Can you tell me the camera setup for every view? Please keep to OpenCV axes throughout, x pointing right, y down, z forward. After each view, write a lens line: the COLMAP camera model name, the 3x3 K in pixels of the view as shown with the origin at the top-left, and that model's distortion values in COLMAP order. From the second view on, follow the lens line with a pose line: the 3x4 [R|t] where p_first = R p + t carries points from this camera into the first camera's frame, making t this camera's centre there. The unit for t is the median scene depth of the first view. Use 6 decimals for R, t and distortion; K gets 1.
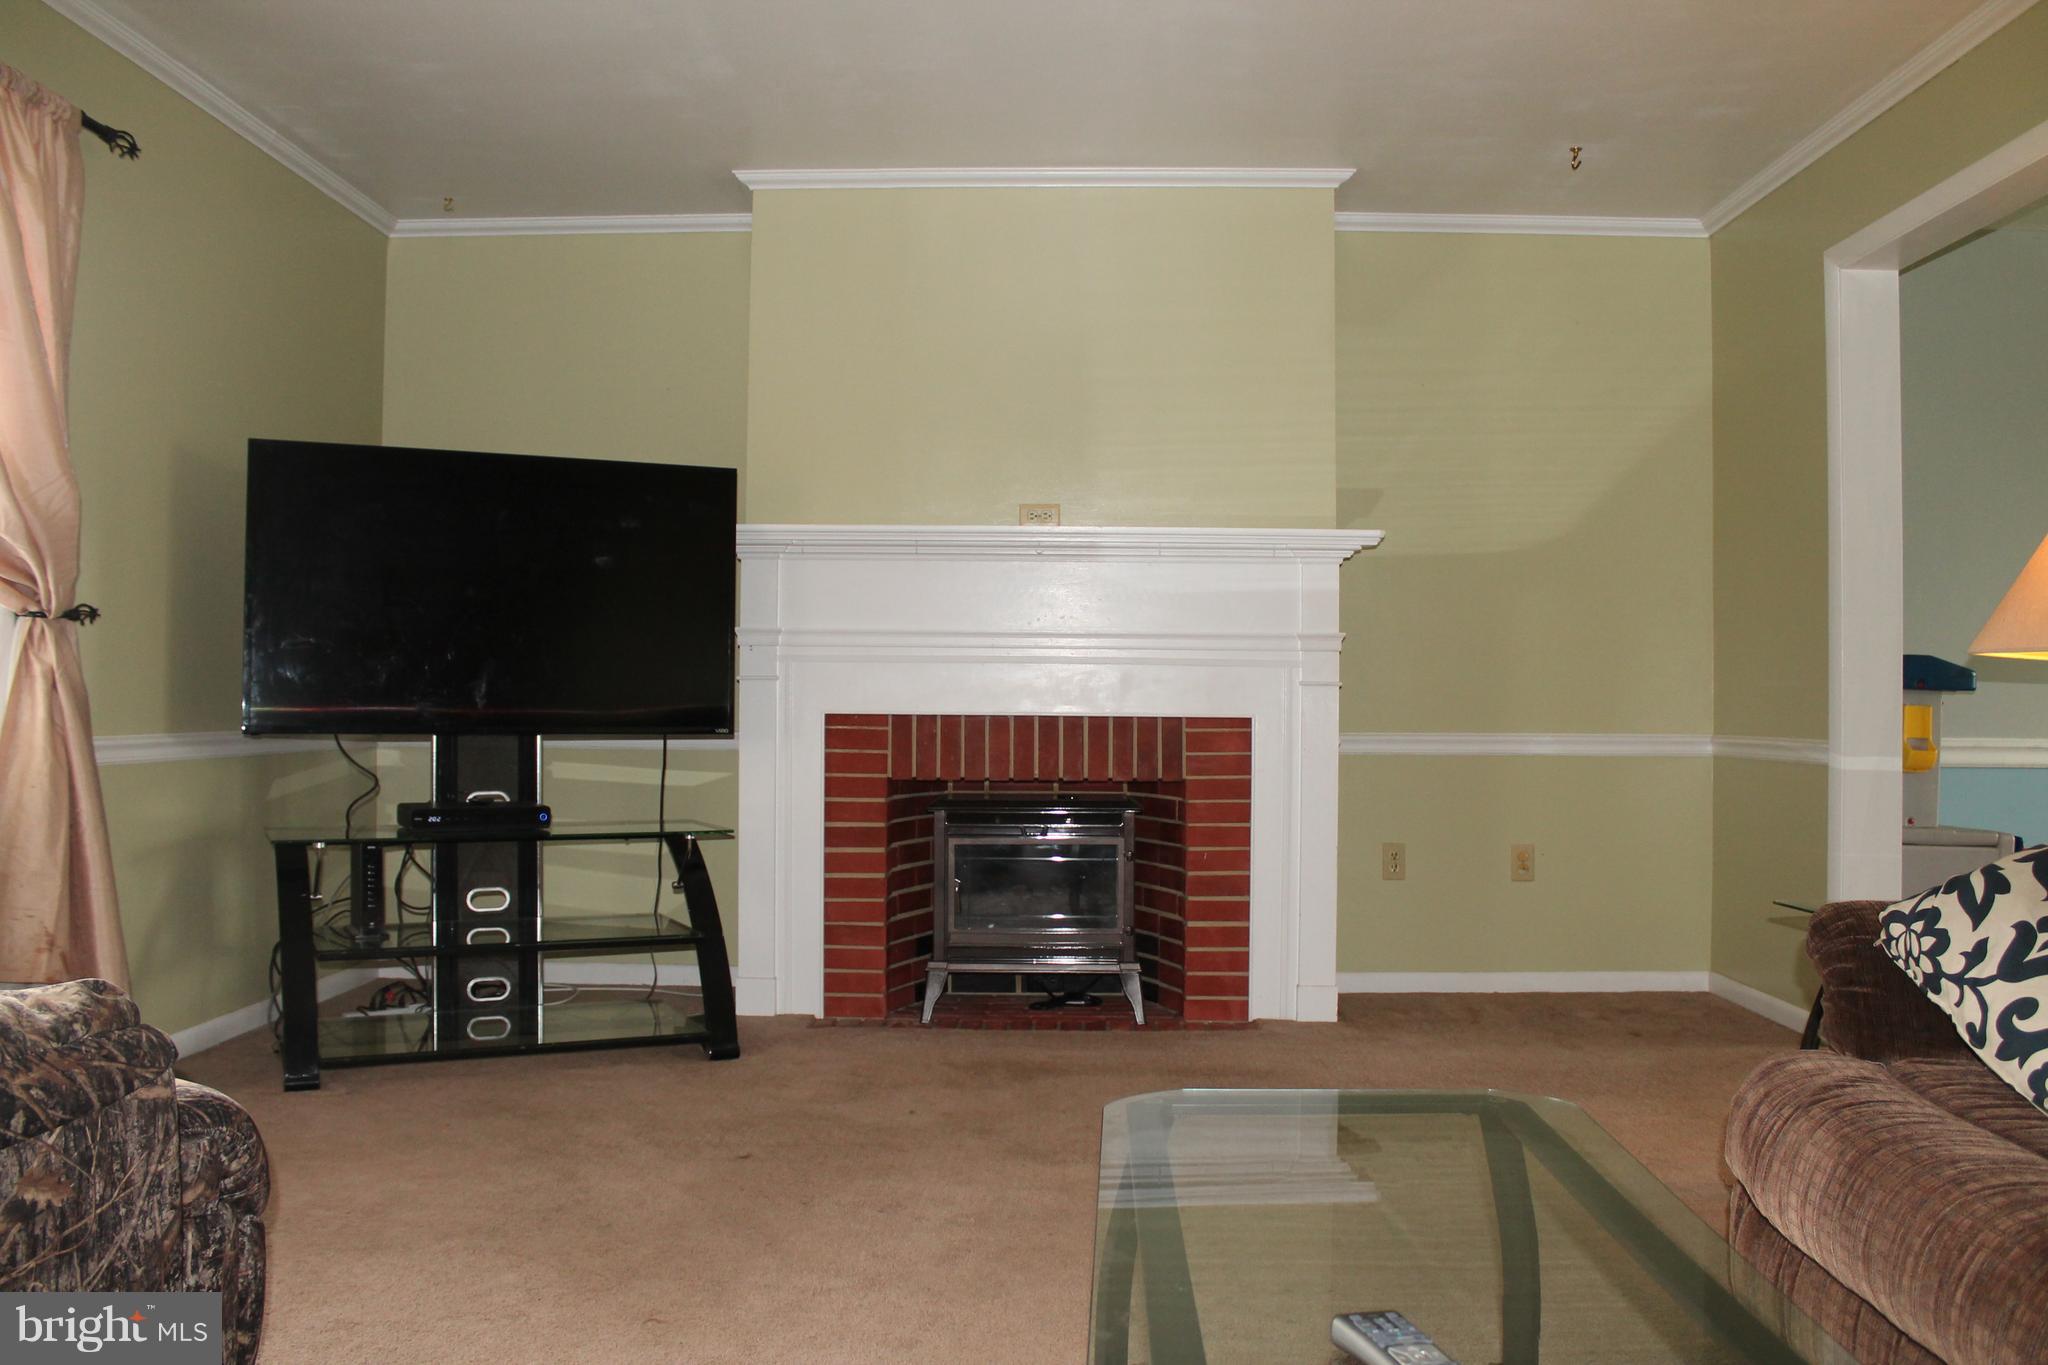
lens RADIAL K [[1736.7, 0, 1024.0], [0, 1736.7, 682.5], [0, 0, 1]] dist [-0.164540, 0.146807]
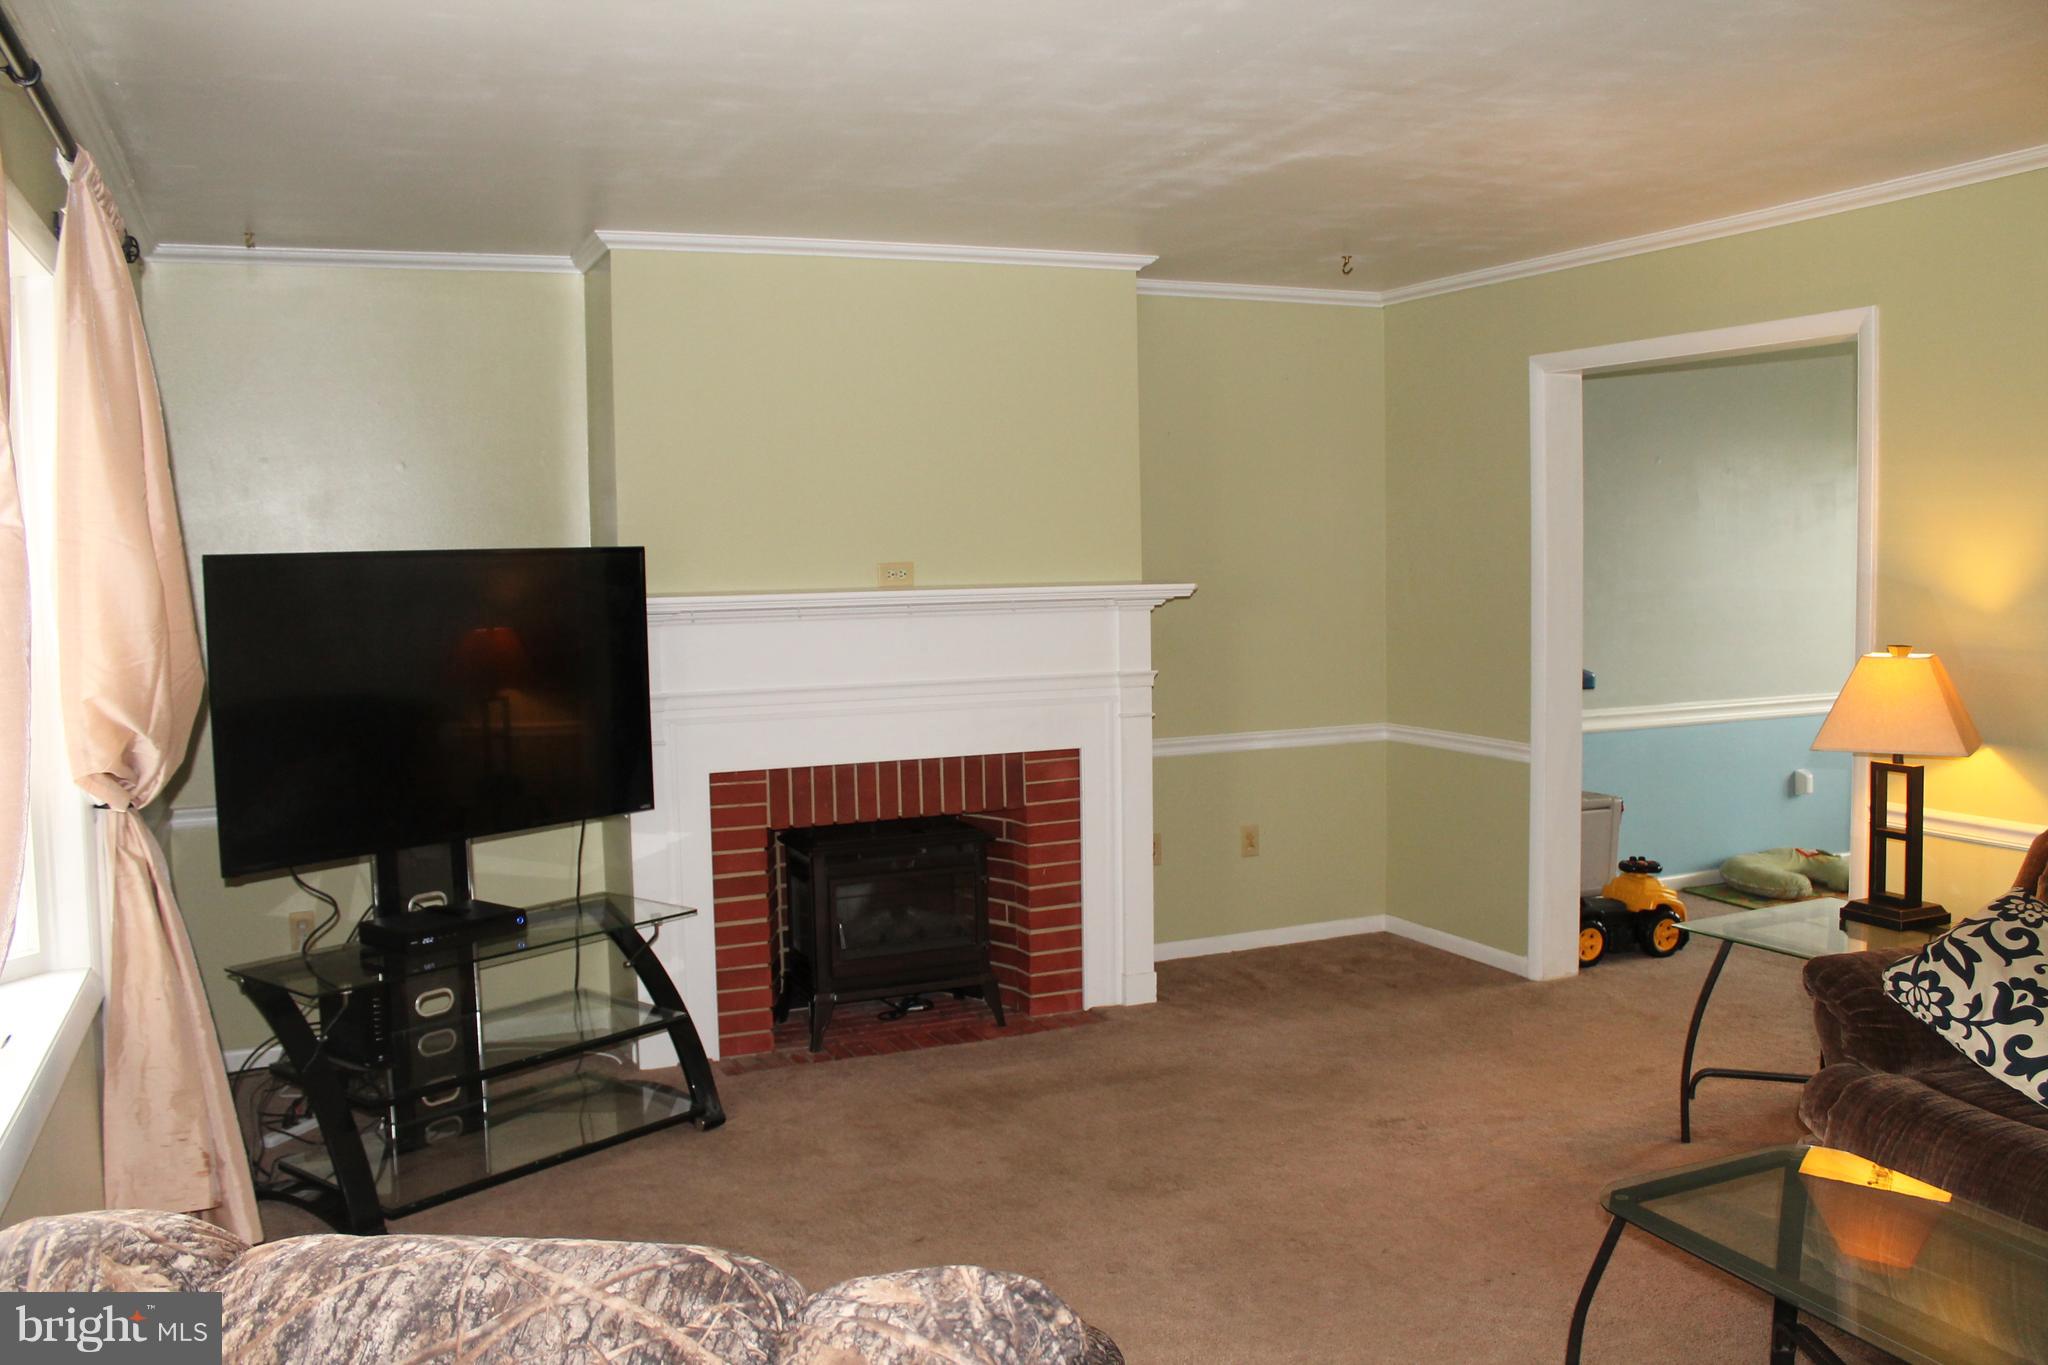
lens RADIAL K [[1747.1, 0, 1022.3], [0, 1747.1, 679.2], [0, 0, 1]] dist [-0.168796, 0.155124]
pose [[0.905489, -0.057640, 0.420437, -0.417299], [0.019873, 0.995405, 0.093665, -0.144782], [-0.423904, -0.076458, 0.902474, -0.011993]]
